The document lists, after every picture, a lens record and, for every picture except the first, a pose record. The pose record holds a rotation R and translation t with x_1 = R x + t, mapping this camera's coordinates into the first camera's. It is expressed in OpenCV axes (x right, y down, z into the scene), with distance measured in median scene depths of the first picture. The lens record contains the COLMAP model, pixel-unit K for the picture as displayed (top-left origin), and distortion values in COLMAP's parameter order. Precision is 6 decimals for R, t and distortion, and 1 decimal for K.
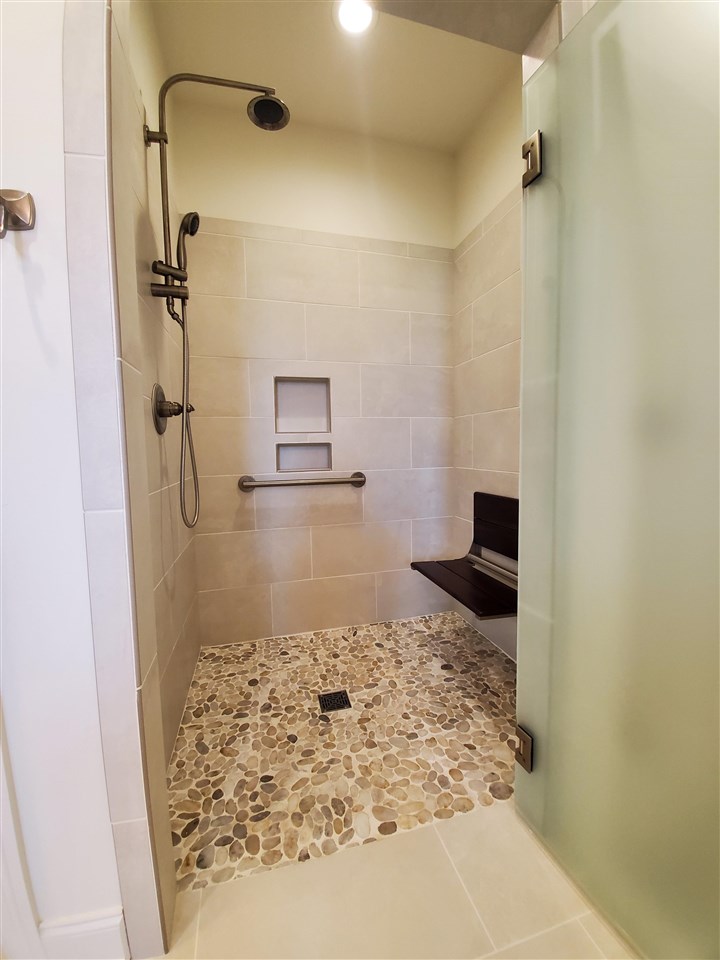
lens RADIAL K [[380.3, 0, 357.9], [0, 380.3, 478.7], [0, 0, 1]] dist [0.010375, -0.017002]
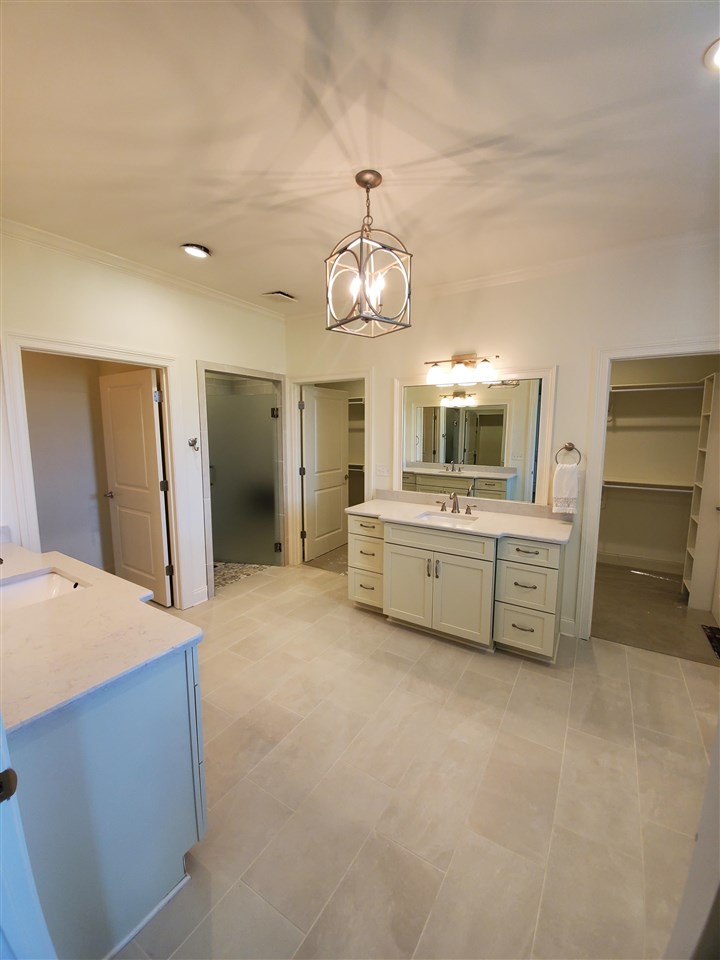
lens RADIAL K [[380.3, 0, 357.9], [0, 380.3, 478.7], [0, 0, 1]] dist [0.010375, -0.017002]
pose [[0.742571, -0.063507, 0.666750, -1.617169], [0.037182, 0.997868, 0.053636, -0.234871], [-0.668734, -0.015037, 0.743349, -2.618309]]
